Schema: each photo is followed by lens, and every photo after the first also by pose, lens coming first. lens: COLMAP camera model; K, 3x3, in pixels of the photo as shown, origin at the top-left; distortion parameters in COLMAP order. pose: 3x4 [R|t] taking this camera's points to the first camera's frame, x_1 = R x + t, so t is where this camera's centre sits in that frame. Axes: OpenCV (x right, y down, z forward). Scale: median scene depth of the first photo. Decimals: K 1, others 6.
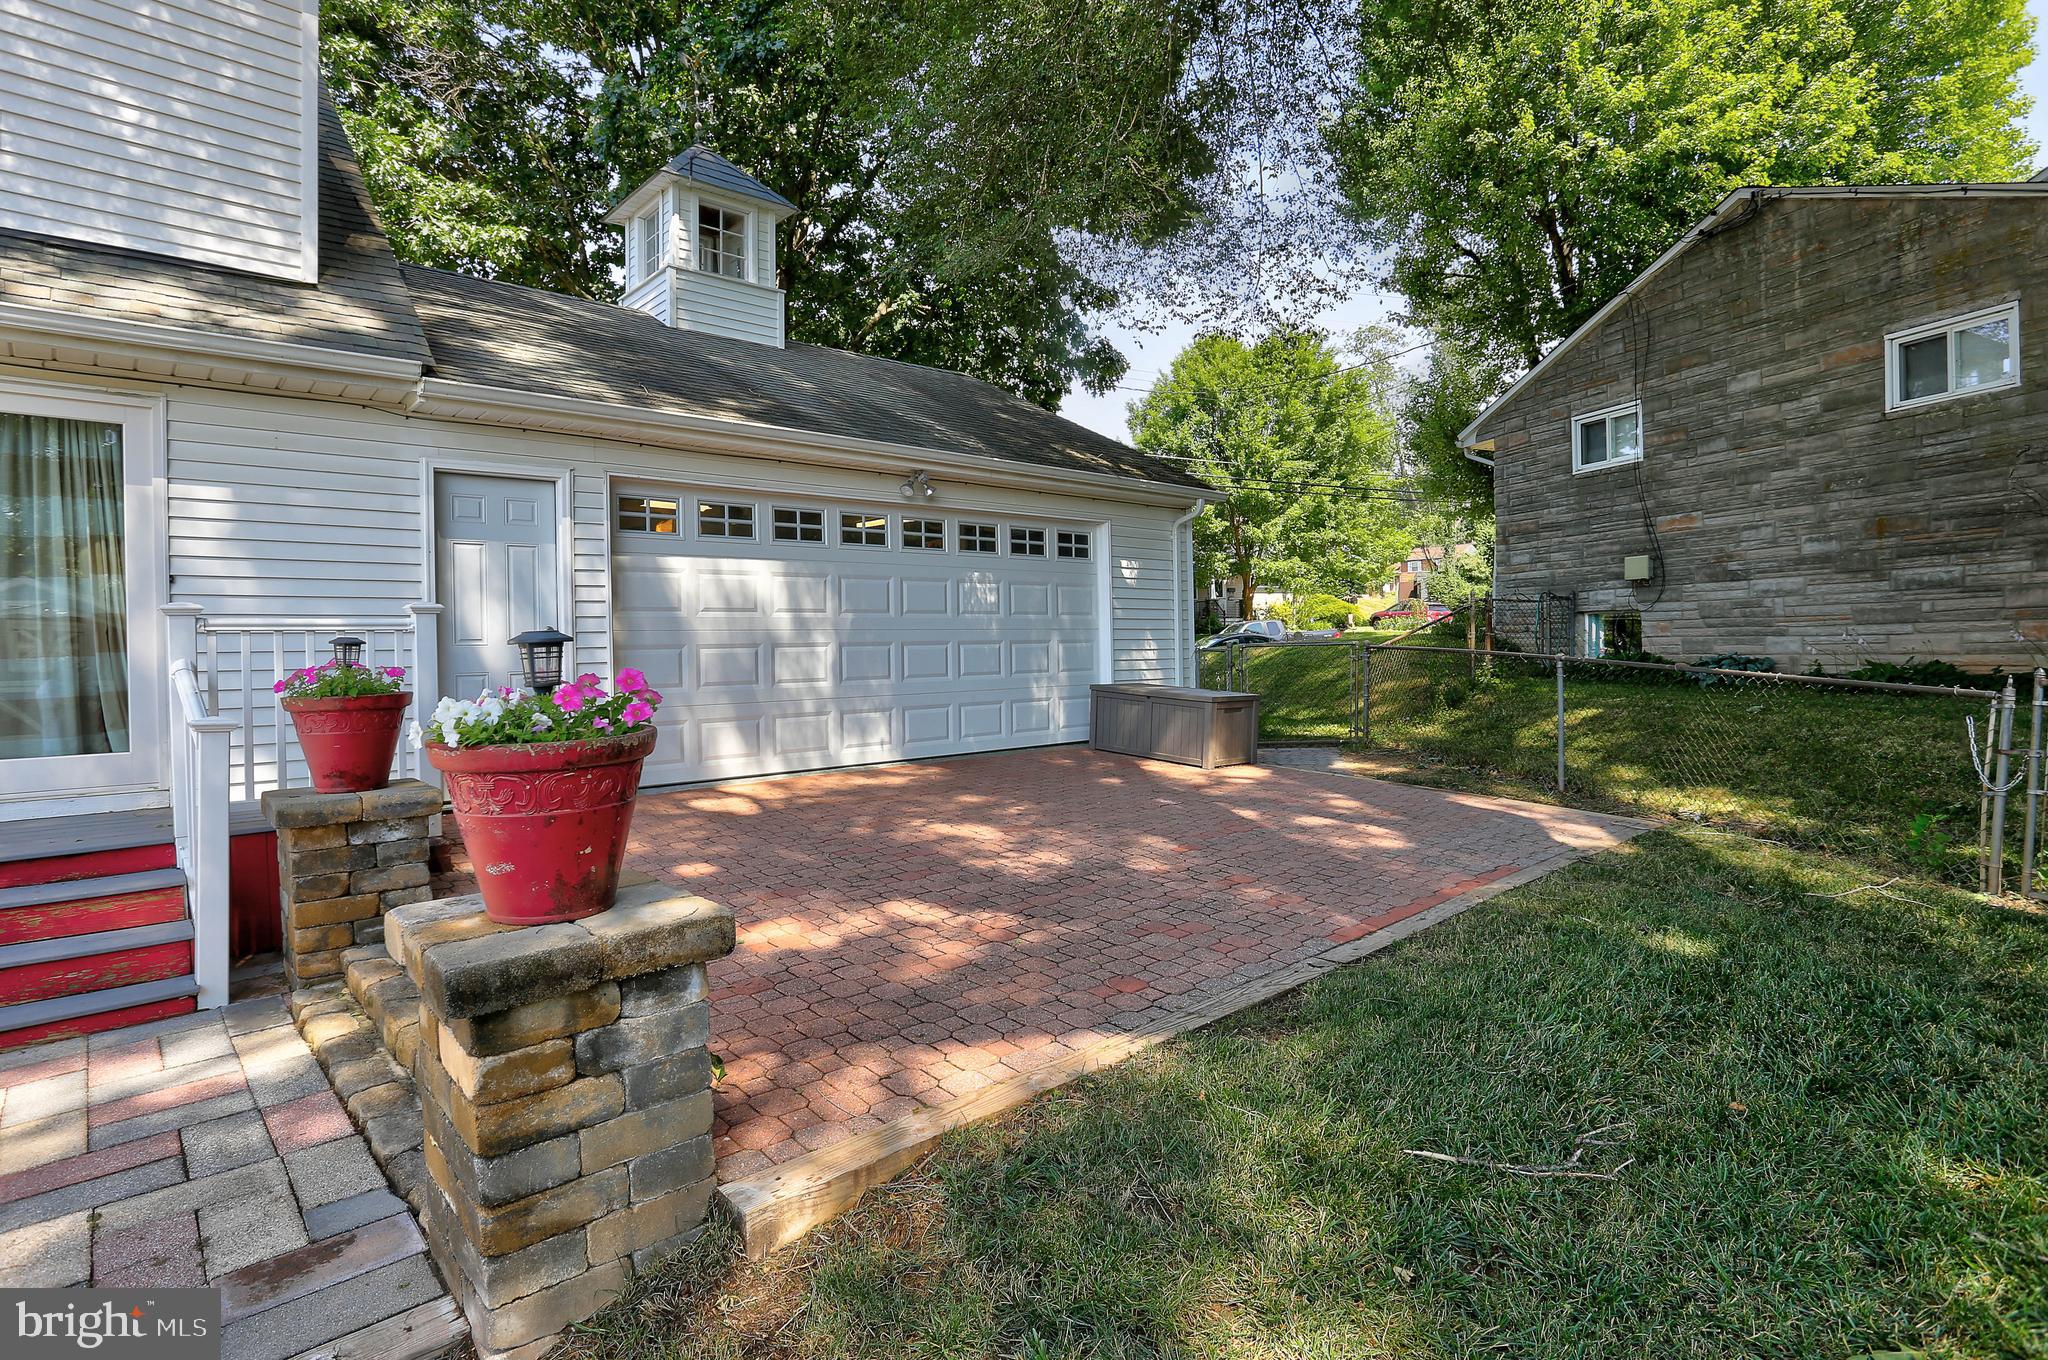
lens RADIAL K [[1028.3, 0, 1026.5], [0, 1028.3, 667.8], [0, 0, 1]] dist [-0.068750, 0.019673]
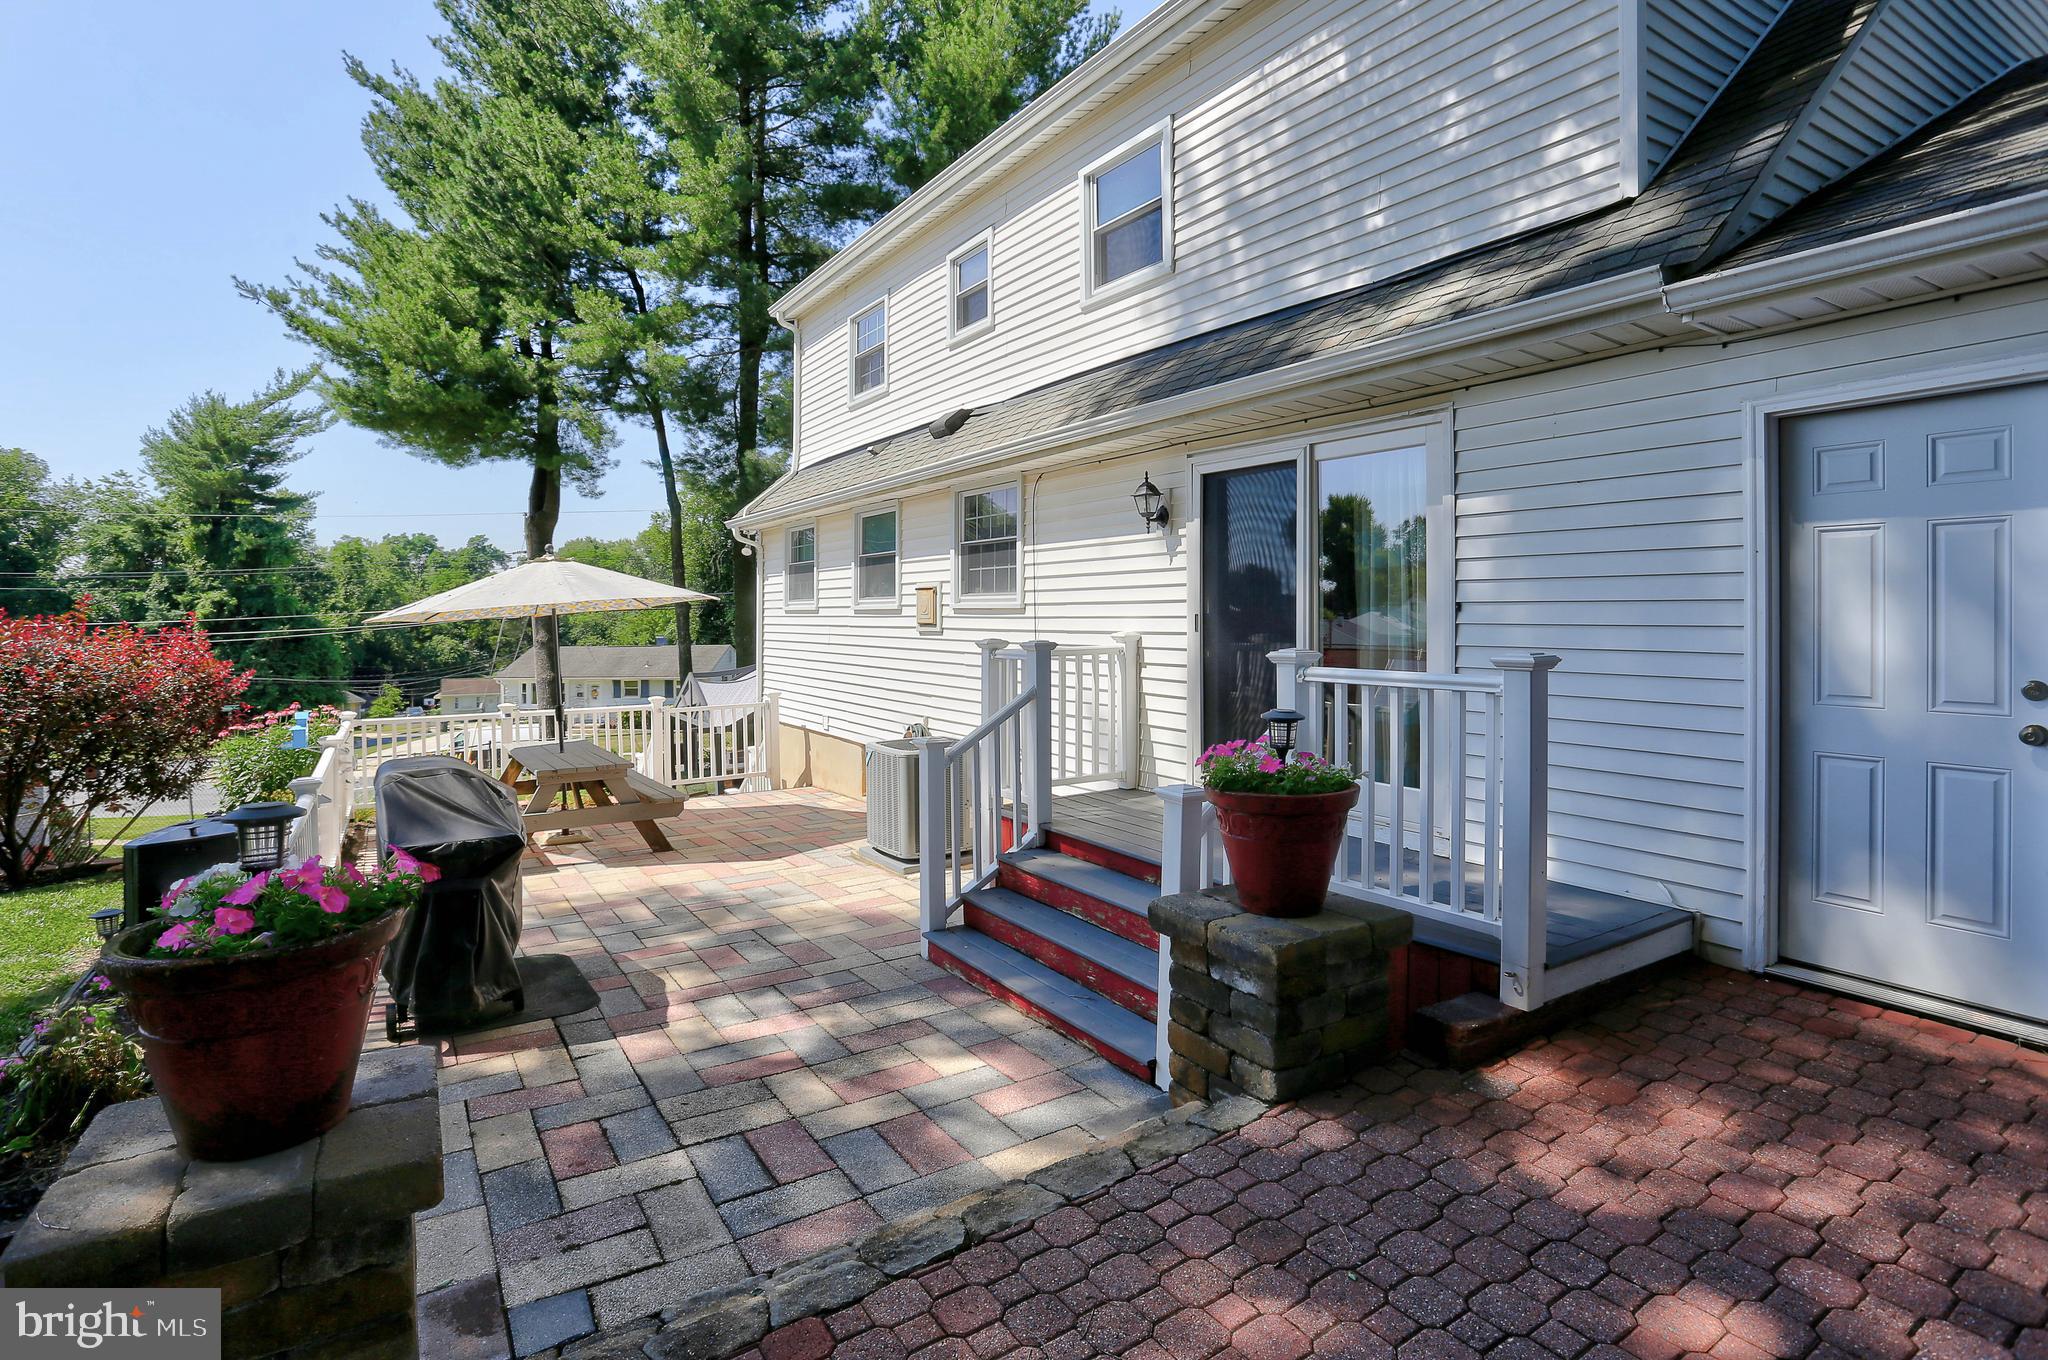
lens RADIAL K [[1015.4, 0, 1017.0], [0, 1015.4, 585.2], [0, 0, 1]] dist [-0.015964, 0.001981]
pose [[-0.187821, -0.008230, -0.982169, 0.068463], [-0.017351, 0.999837, -0.005061, -0.057145], [0.982050, 0.016091, -0.187933, 0.458071]]
